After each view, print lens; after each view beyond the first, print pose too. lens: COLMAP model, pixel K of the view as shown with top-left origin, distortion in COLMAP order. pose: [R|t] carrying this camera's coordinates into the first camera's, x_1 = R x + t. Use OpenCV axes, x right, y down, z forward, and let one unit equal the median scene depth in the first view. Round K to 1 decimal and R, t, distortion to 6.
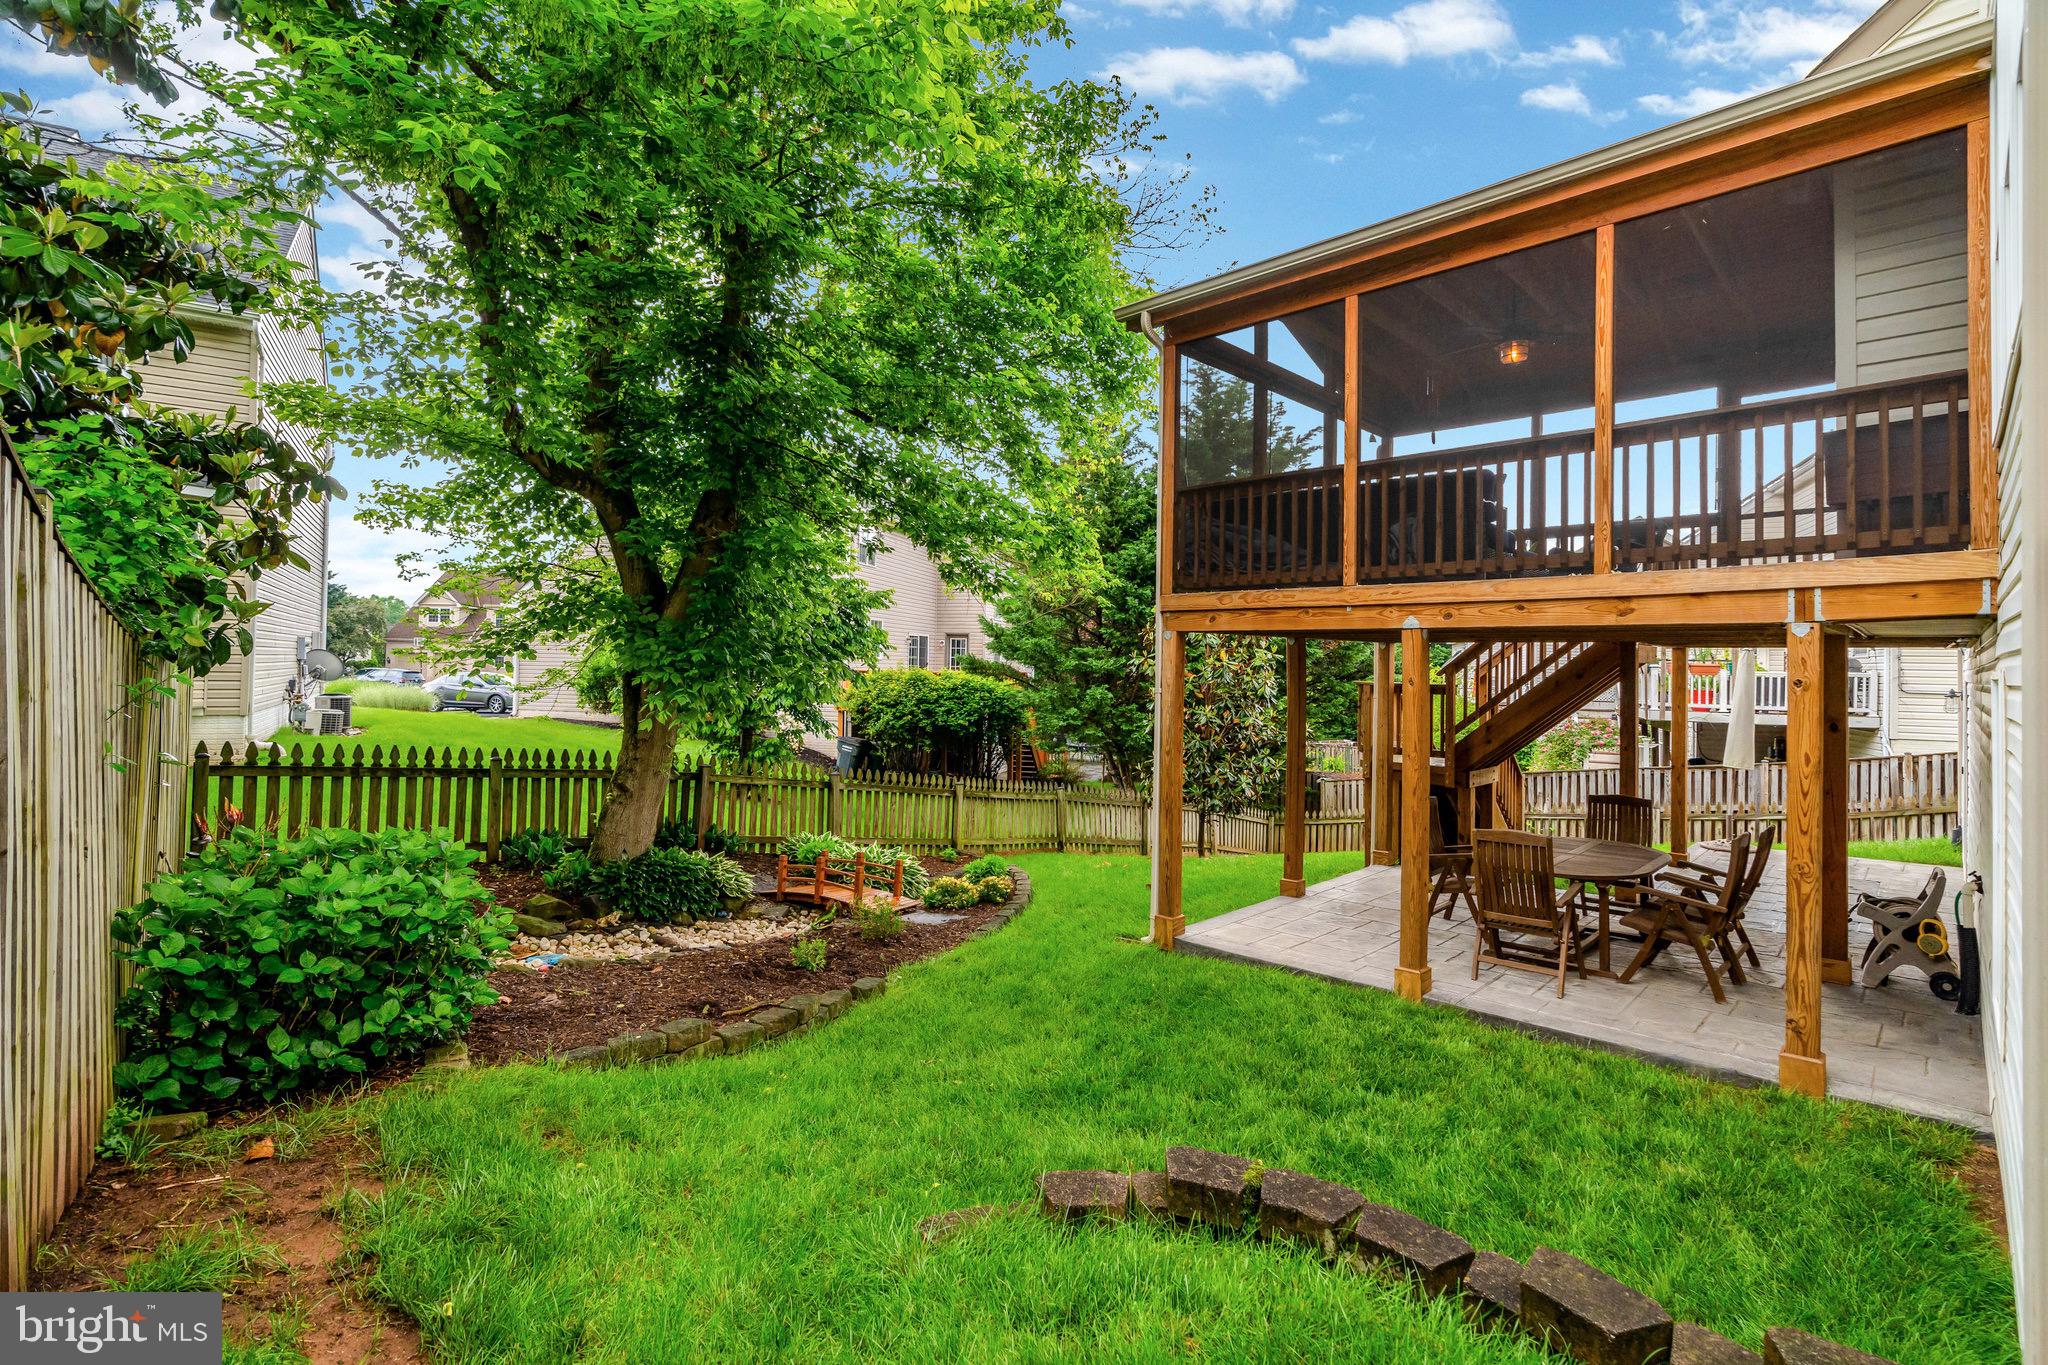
lens RADIAL K [[932.5, 0, 1020.8], [0, 932.5, 676.5], [0, 0, 1]] dist [-0.003504, 0.001307]
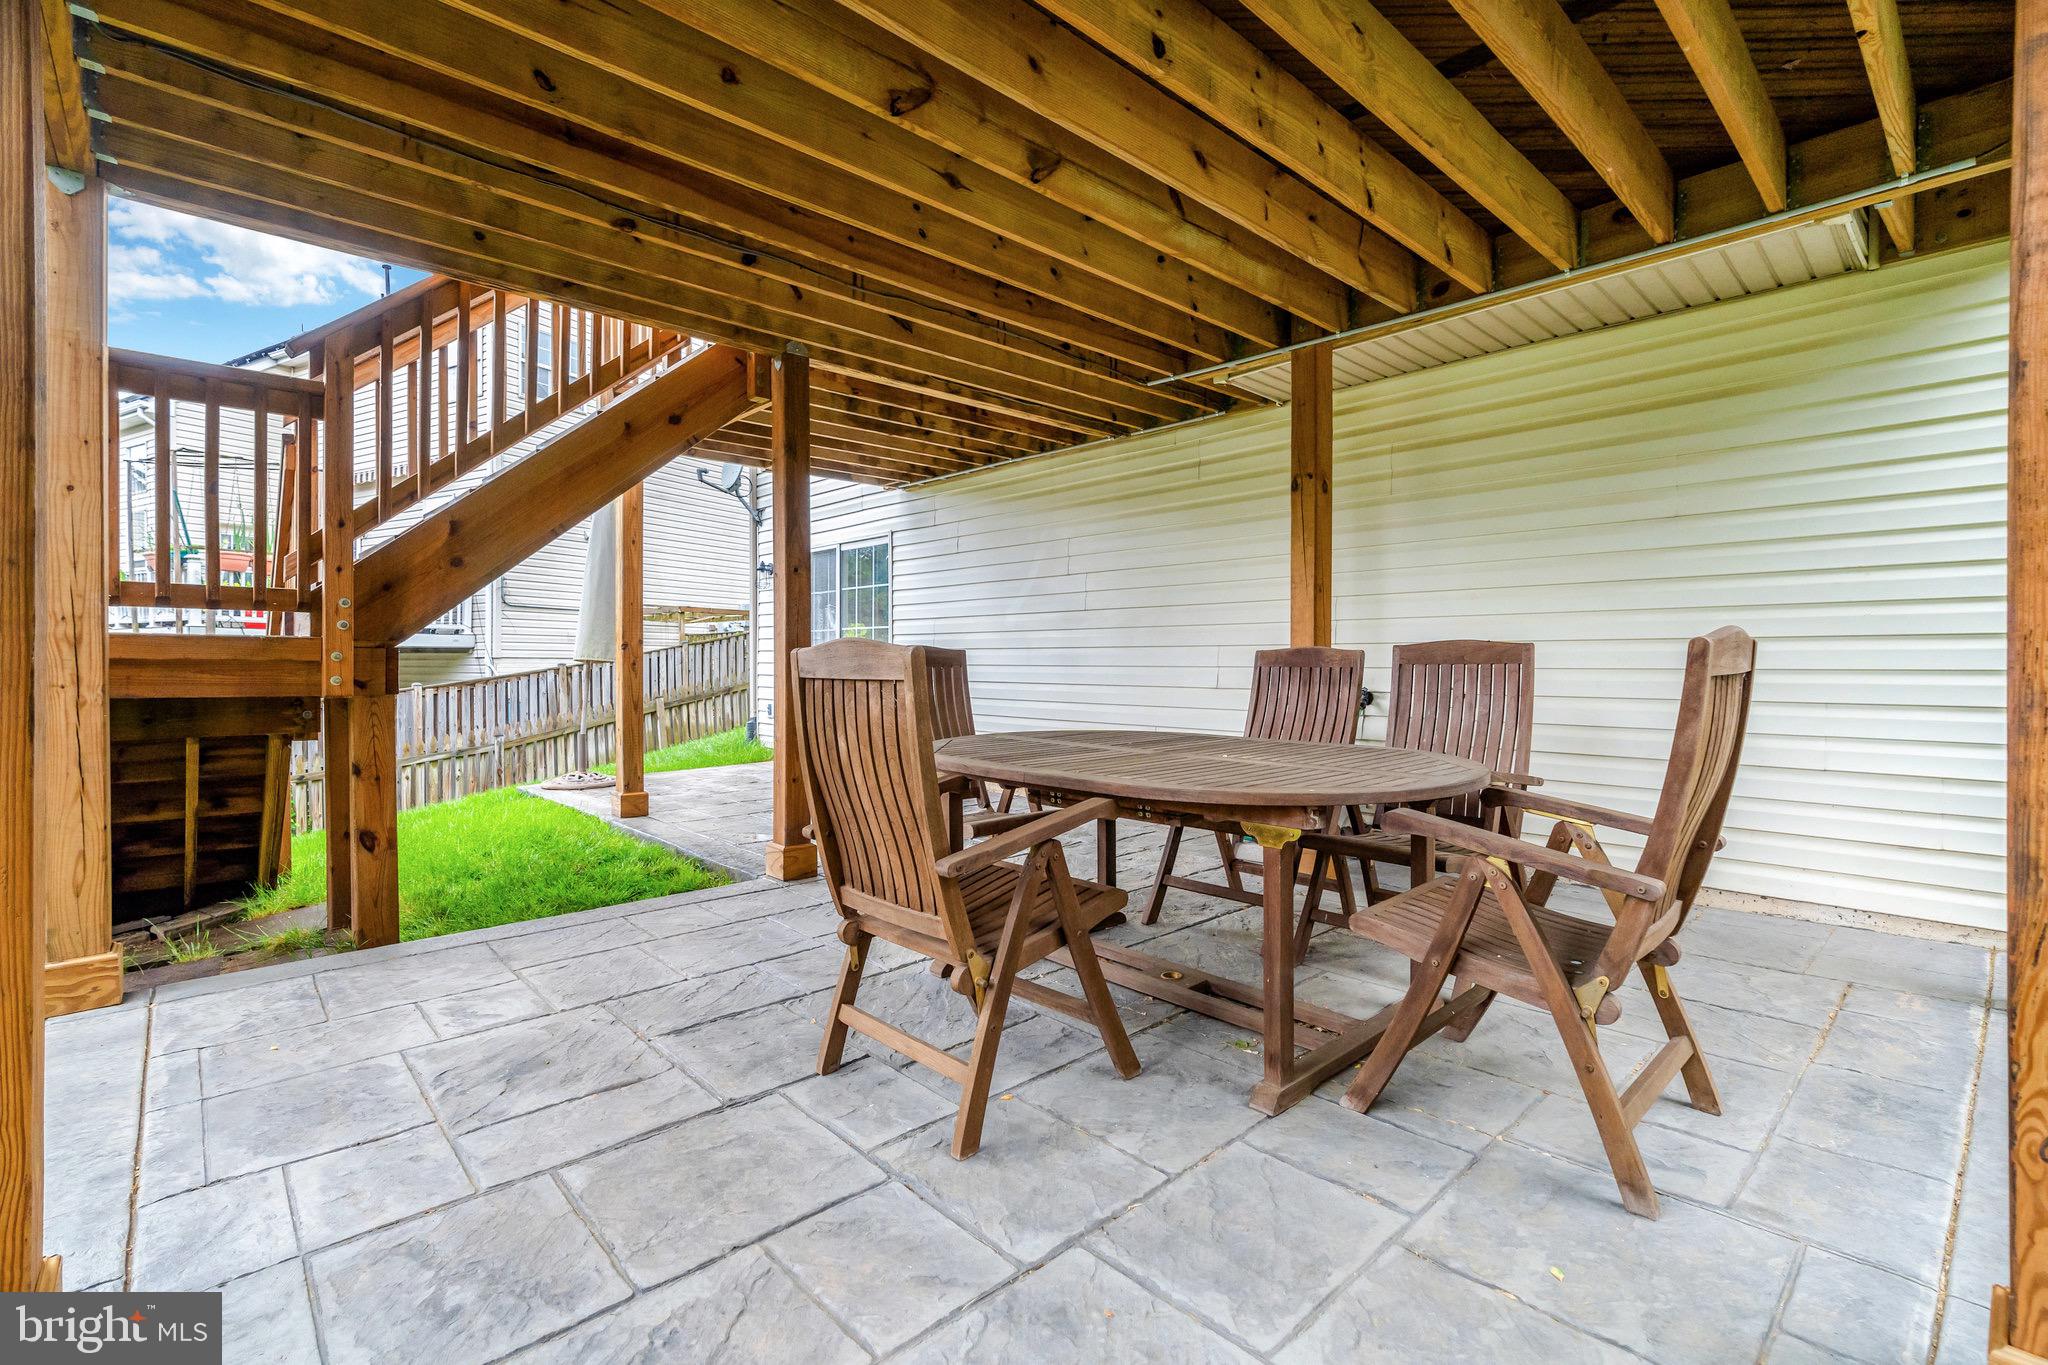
lens RADIAL K [[932.5, 0, 1021.3], [0, 932.5, 671.7], [0, 0, 1]] dist [-0.003504, 0.001307]
pose [[0.051948, -0.014861, 0.998539, 0.094335], [-0.001962, 0.999886, 0.014984, 0.075532], [-0.998648, -0.002738, 0.051913, 0.519505]]
